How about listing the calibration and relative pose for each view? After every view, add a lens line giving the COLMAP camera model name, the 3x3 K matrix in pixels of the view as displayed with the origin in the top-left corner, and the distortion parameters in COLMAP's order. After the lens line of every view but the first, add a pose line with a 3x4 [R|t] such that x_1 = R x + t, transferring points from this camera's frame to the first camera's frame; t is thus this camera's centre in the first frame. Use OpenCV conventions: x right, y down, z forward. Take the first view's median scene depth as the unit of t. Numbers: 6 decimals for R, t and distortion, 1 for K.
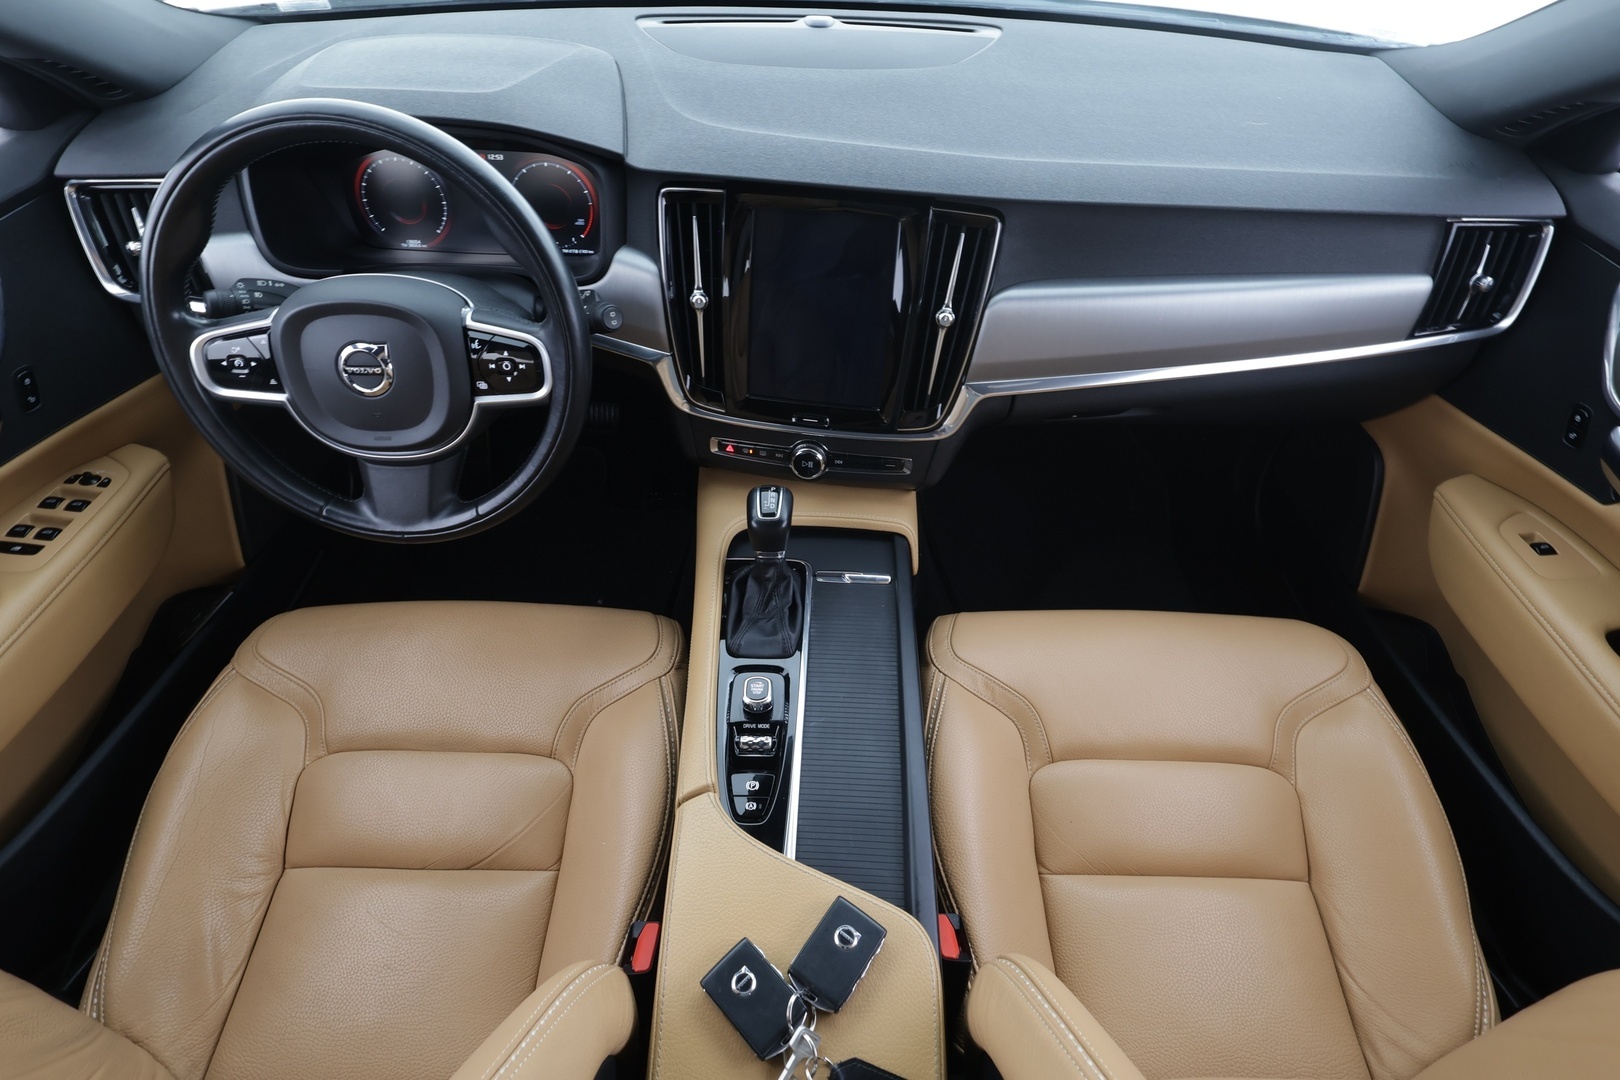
lens RADIAL K [[836.7, 0, 809.5], [0, 836.7, 545.4], [0, 0, 1]] dist [-0.000749, 0.003579]
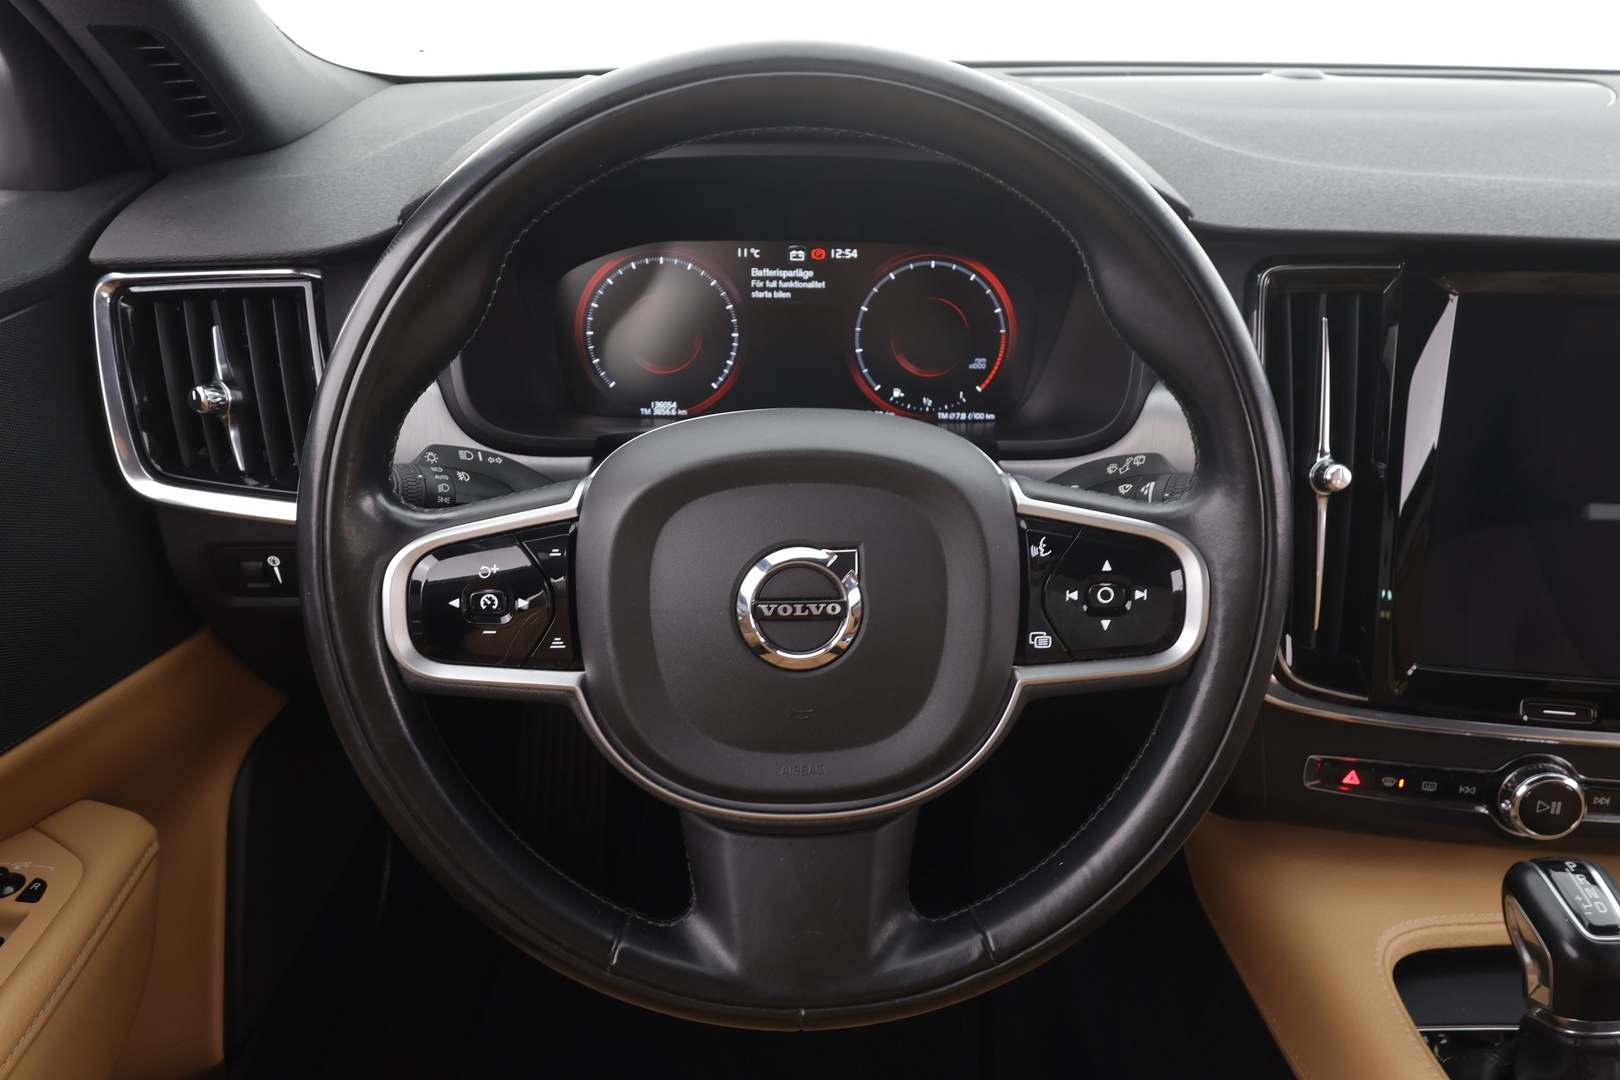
lens RADIAL K [[1161.1, 0, 800.2], [0, 1161.1, 539.5], [0, 0, 1]] dist [0.004031, 0.005283]
pose [[0.999554, -0.021185, 0.021048, -0.474434], [0.026779, 0.947781, -0.317796, -0.047736], [-0.013216, 0.318218, 0.947926, 0.372949]]
